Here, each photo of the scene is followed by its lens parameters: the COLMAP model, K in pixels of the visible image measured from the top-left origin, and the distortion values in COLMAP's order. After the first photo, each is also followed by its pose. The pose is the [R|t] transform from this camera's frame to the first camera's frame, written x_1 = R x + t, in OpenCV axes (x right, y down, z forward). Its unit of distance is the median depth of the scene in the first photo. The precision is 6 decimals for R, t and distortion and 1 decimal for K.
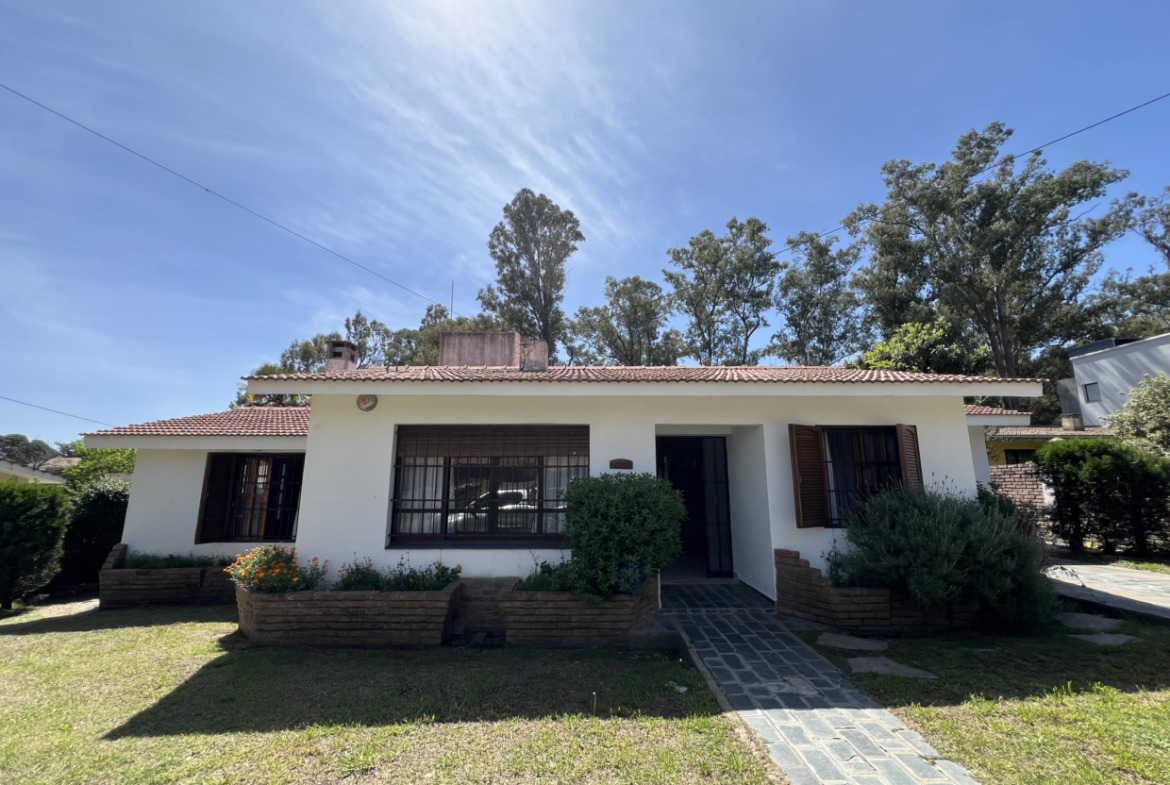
lens RADIAL K [[488.1, 0, 585.0], [0, 488.1, 392.5], [0, 0, 1]] dist [-0.004330, -0.000347]
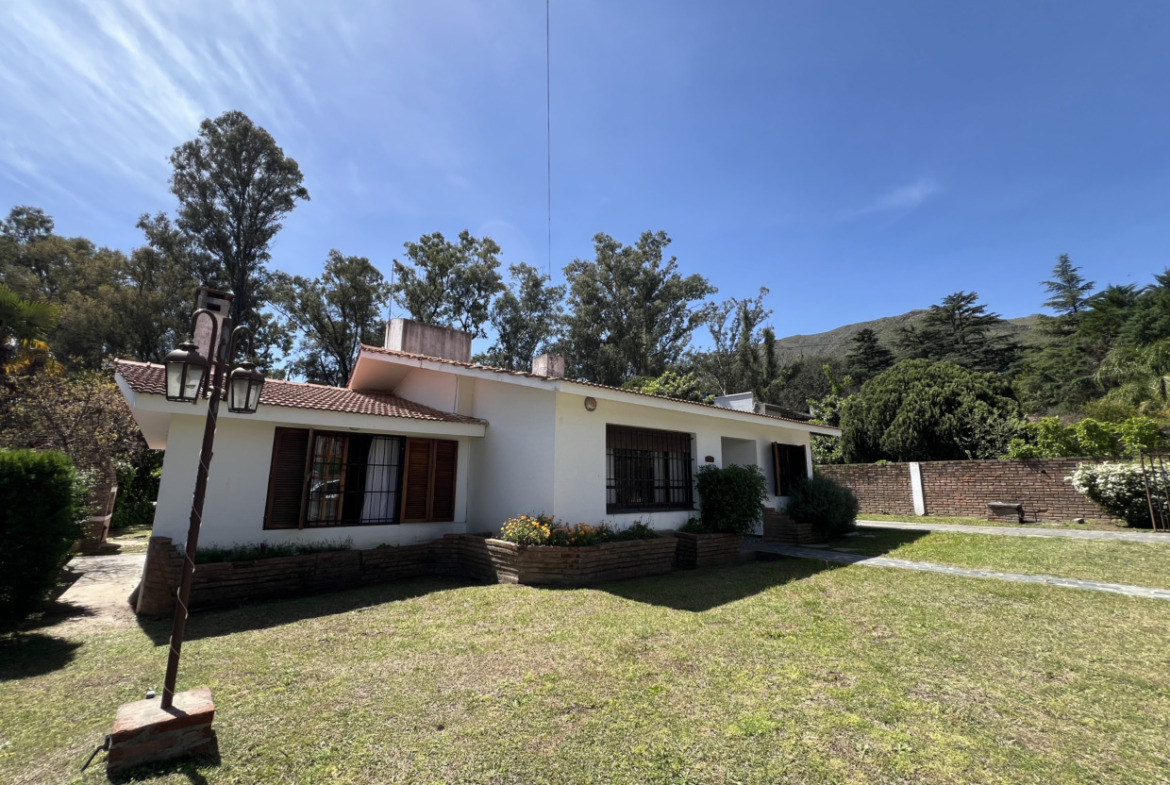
lens RADIAL K [[485.5, 0, 581.1], [0, 485.5, 400.3], [0, 0, 1]] dist [-0.011625, -0.000256]
pose [[0.775241, 0.113799, 0.621330, -0.123734], [-0.125002, 0.991824, -0.025690, 0.004356], [-0.619173, -0.057752, 0.783128, -0.000292]]
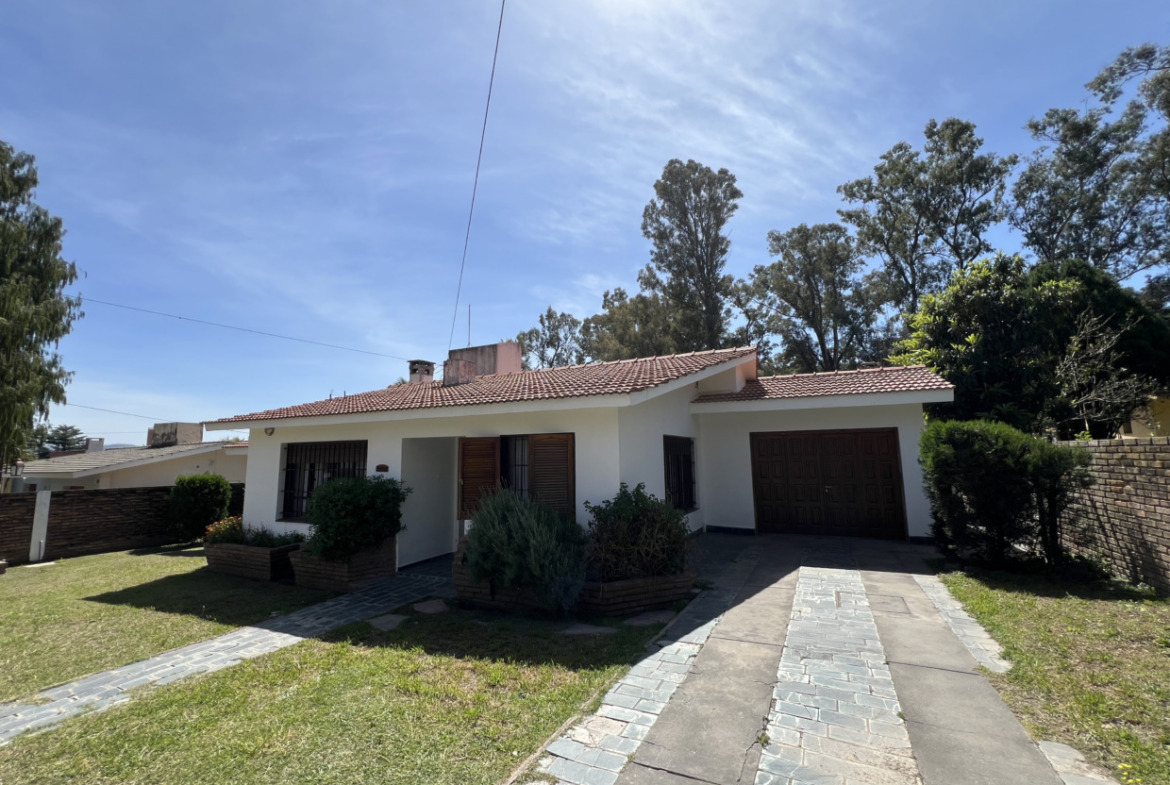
lens RADIAL K [[492.0, 0, 589.8], [0, 492.0, 389.8], [0, 0, 1]] dist [0.002045, -0.000044]
pose [[0.893943, -0.072832, -0.442223, 0.136299], [0.098692, 0.994477, 0.035718, -0.007500], [0.437179, -0.075574, 0.896193, 0.001689]]
